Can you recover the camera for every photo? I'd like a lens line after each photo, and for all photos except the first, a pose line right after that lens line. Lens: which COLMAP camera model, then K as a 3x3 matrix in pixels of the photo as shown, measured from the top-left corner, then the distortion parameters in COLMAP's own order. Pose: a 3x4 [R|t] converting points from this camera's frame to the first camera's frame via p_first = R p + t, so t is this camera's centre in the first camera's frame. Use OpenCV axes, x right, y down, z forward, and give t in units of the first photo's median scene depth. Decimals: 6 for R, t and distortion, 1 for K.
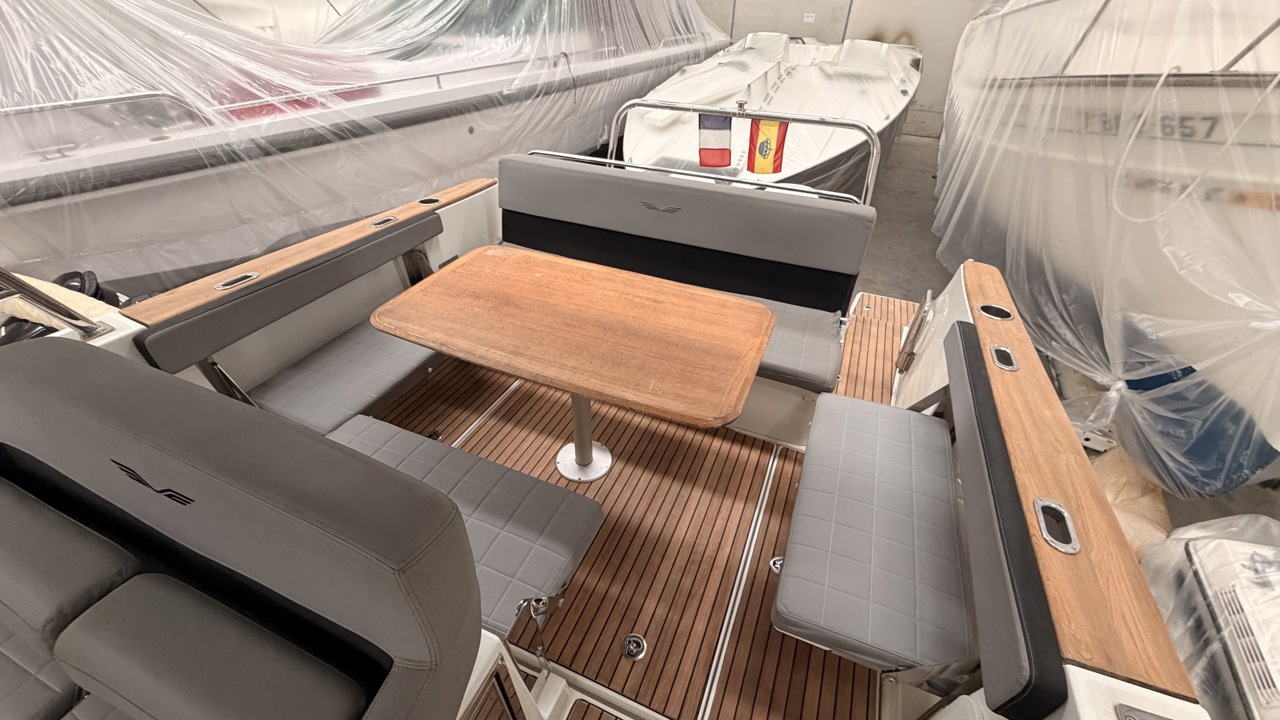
lens RADIAL K [[509.3, 0, 635.5], [0, 509.3, 359.3], [0, 0, 1]] dist [-0.000822, 0.000058]
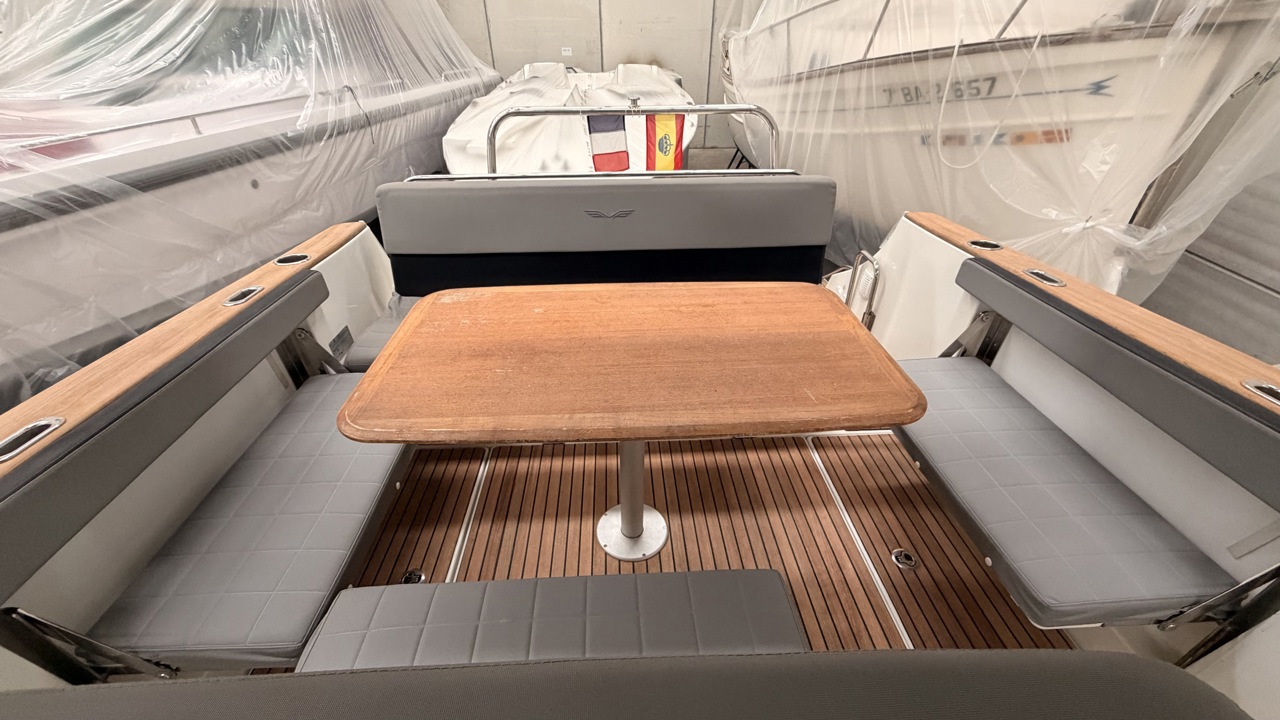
lens RADIAL K [[509.3, 0, 633.8], [0, 509.3, 359.2], [0, 0, 1]] dist [-0.000822, 0.000058]
pose [[0.901304, -0.253881, 0.350992, -0.243016], [0.277175, 0.960671, -0.016873, -0.032488], [-0.332904, 0.112494, 0.936226, 0.185918]]
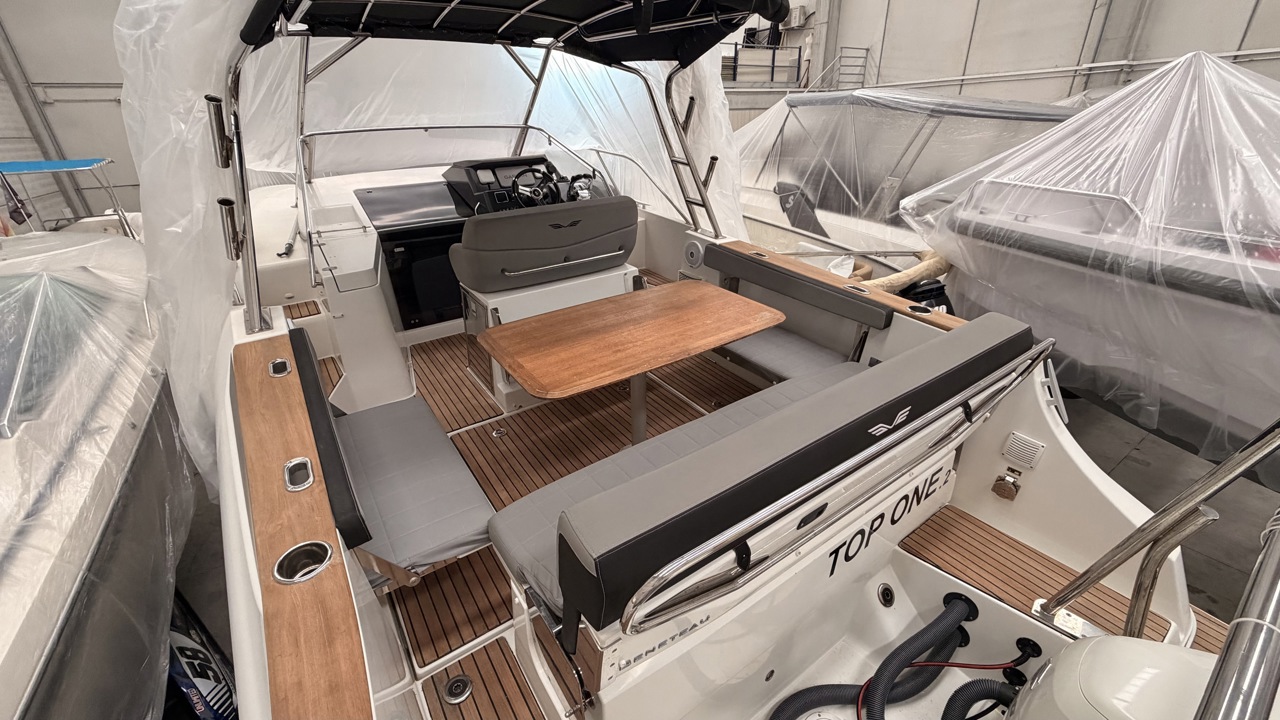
lens RADIAL K [[509.3, 0, 637.5], [0, 509.3, 360.0], [0, 0, 1]] dist [-0.000822, 0.000058]
pose [[-0.528111, 0.377008, -0.760897, 0.568797], [-0.514424, 0.570875, 0.639899, -0.545415], [0.675624, 0.729361, -0.107543, 0.759358]]
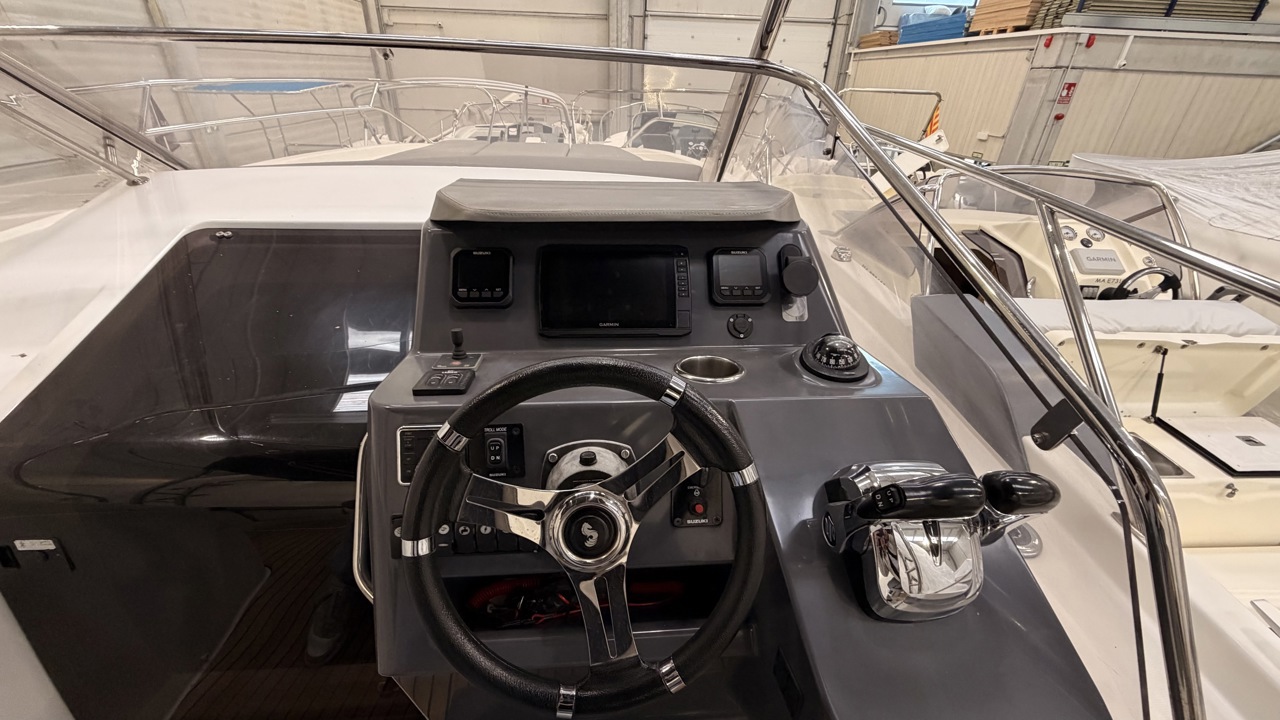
lens RADIAL K [[509.3, 0, 636.0], [0, 509.3, 361.7], [0, 0, 1]] dist [-0.000822, 0.000058]
pose [[-0.889207, 0.203953, -0.409529, -0.437866], [-0.312001, 0.384359, 0.868864, 0.007295], [0.334613, 0.900373, -0.278141, 0.109025]]
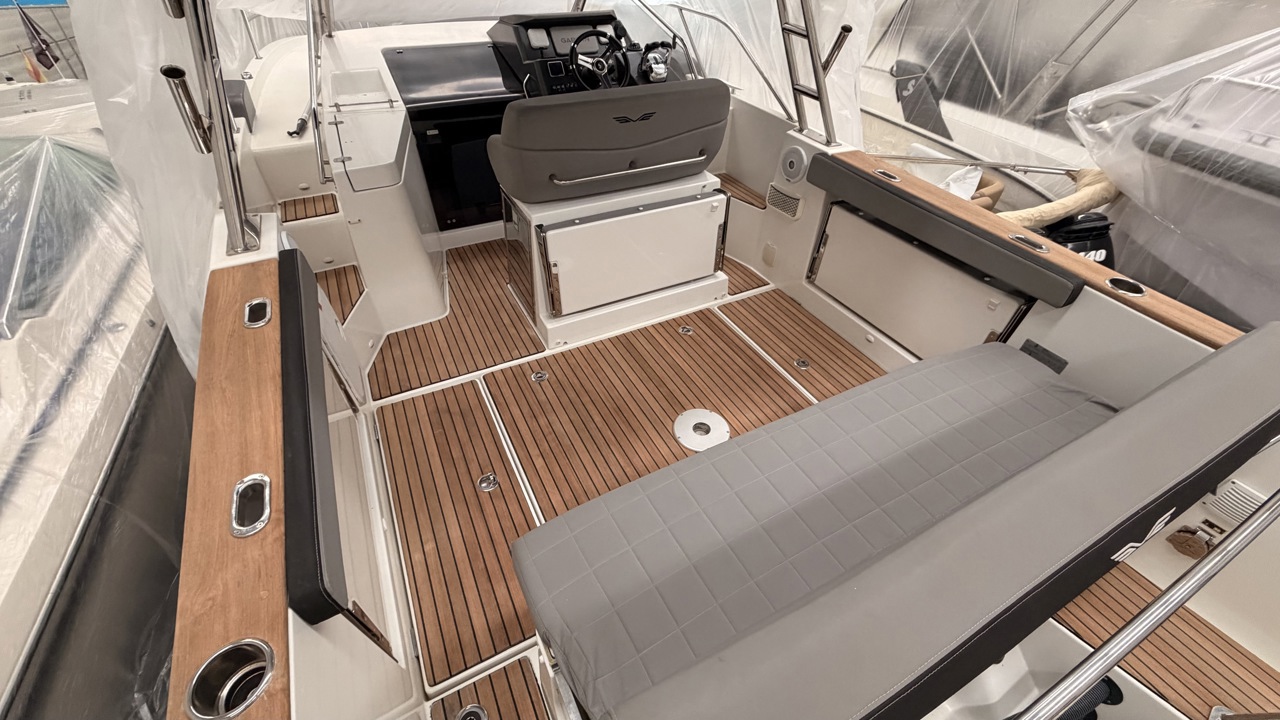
lens RADIAL K [[509.3, 0, 636.3], [0, 509.3, 360.3], [0, 0, 1]] dist [-0.000822, 0.000058]
pose [[-0.632952, 0.475180, -0.611208, 0.409017], [-0.489719, 0.365721, 0.791469, -0.449671], [0.599622, 0.800283, 0.001221, 0.646705]]
